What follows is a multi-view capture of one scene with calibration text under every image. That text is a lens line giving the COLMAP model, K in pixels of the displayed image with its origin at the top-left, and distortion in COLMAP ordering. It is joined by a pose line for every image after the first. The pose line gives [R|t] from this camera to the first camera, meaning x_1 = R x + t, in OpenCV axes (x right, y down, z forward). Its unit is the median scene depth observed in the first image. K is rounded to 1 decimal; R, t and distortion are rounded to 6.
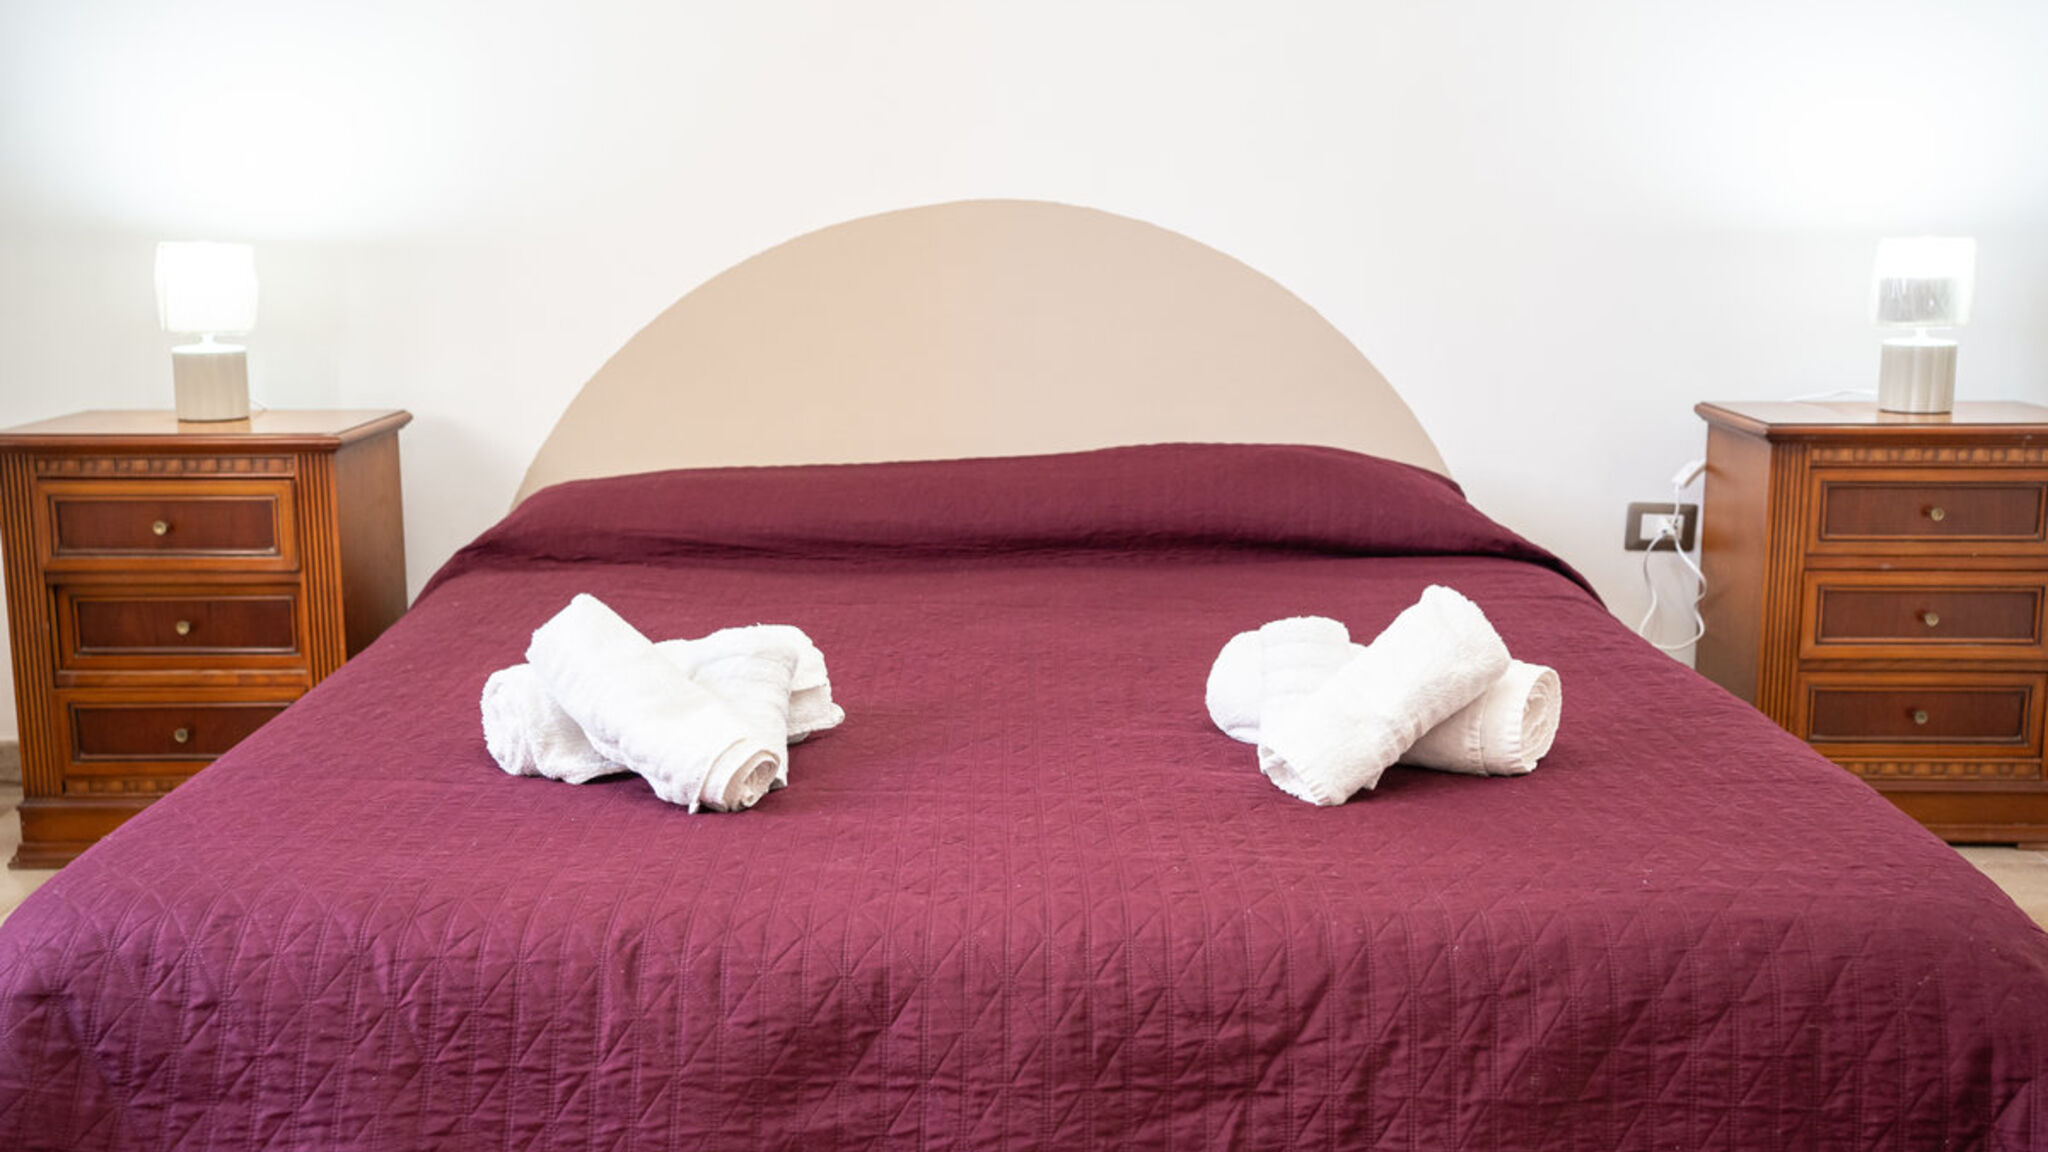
lens RADIAL K [[2075.2, 0, 1024.5], [0, 2075.2, 563.6], [0, 0, 1]] dist [-0.036537, 0.176802]
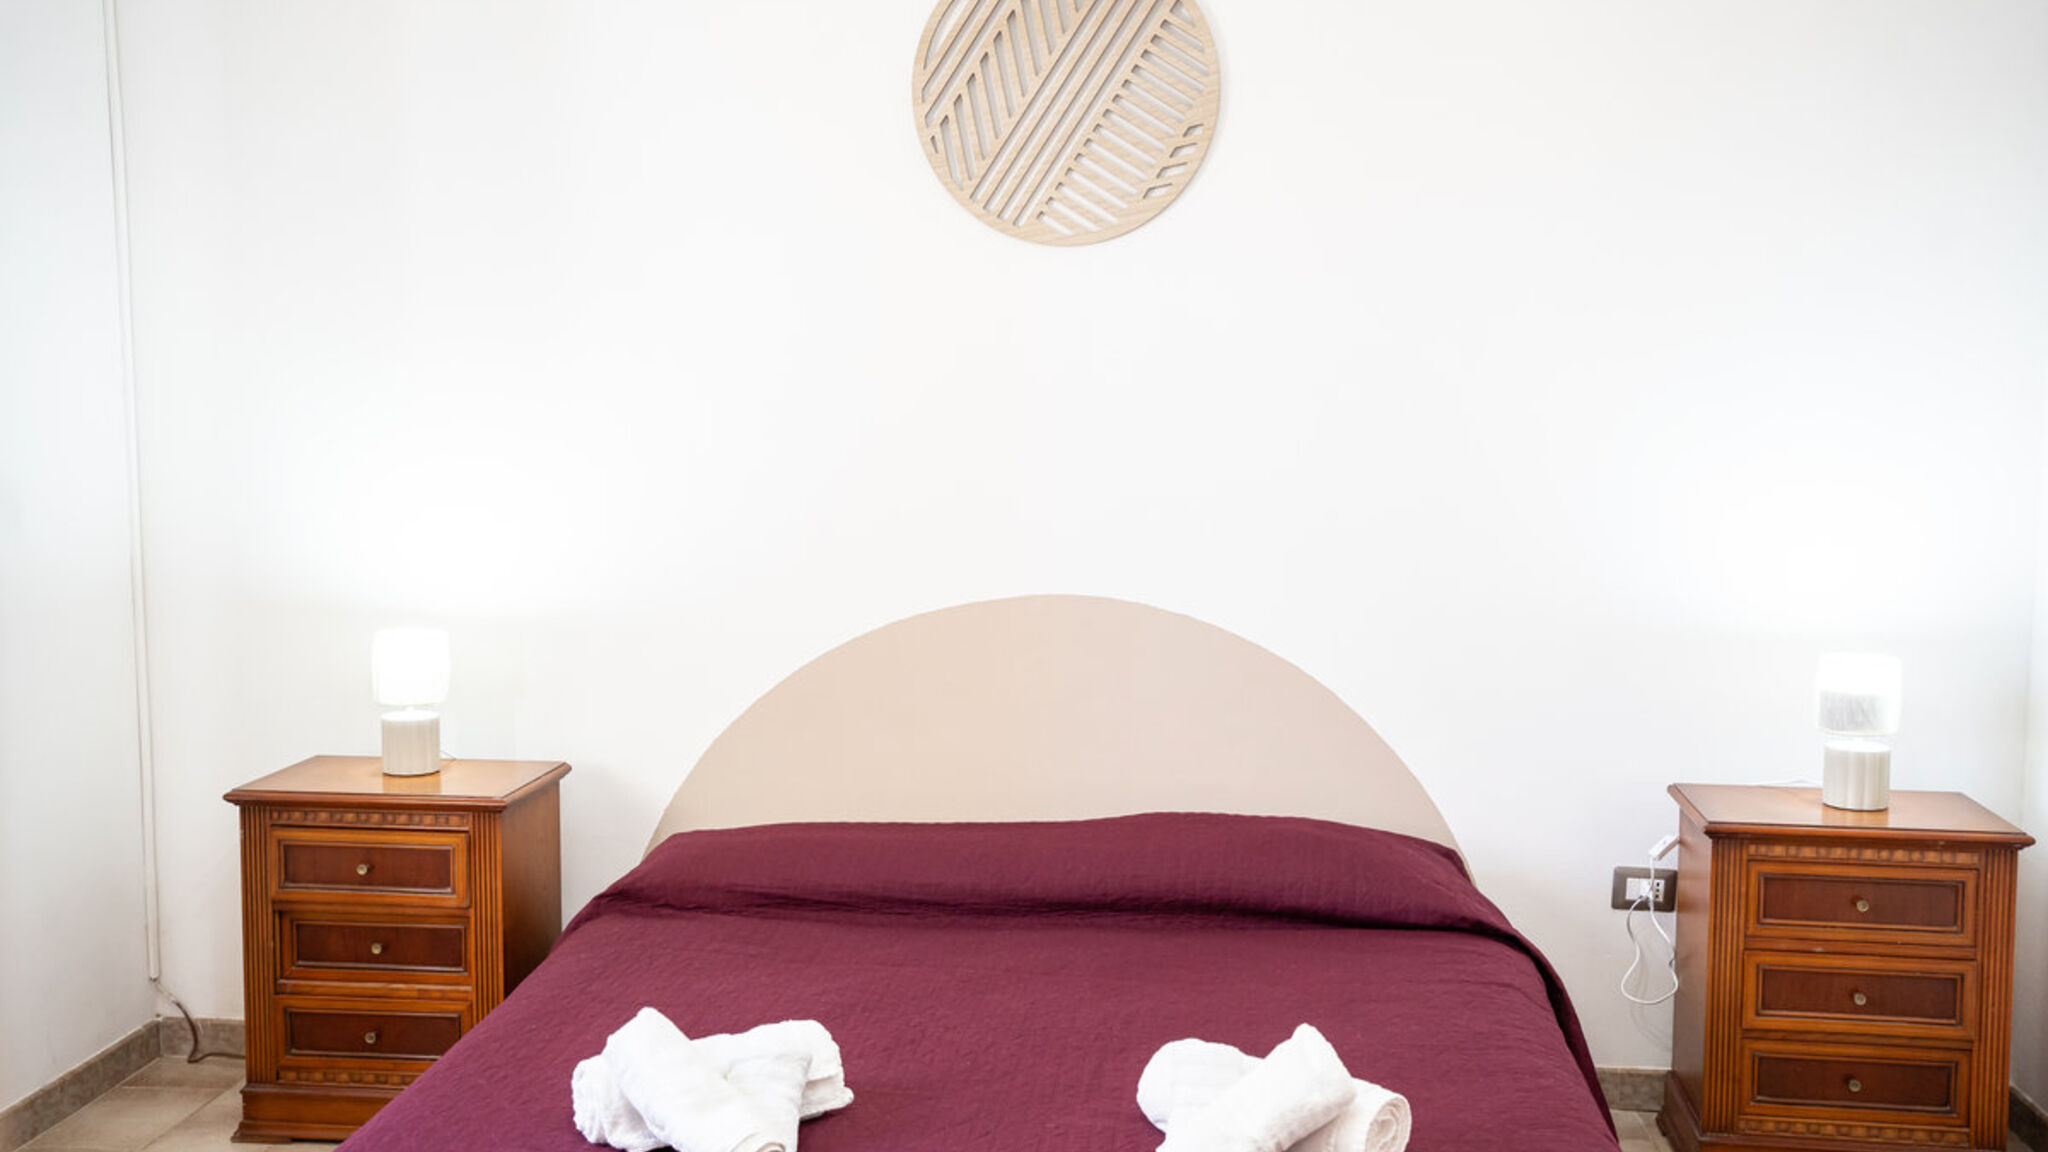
lens RADIAL K [[2075.2, 0, 1024.5], [0, 2075.2, 563.6], [0, 0, 1]] dist [-0.036537, 0.176802]
pose [[0.993875, 0.018012, -0.109031, 0.105620], [-0.027168, 0.996172, -0.083087, -0.105554], [0.107117, 0.085540, 0.990560, -0.194814]]
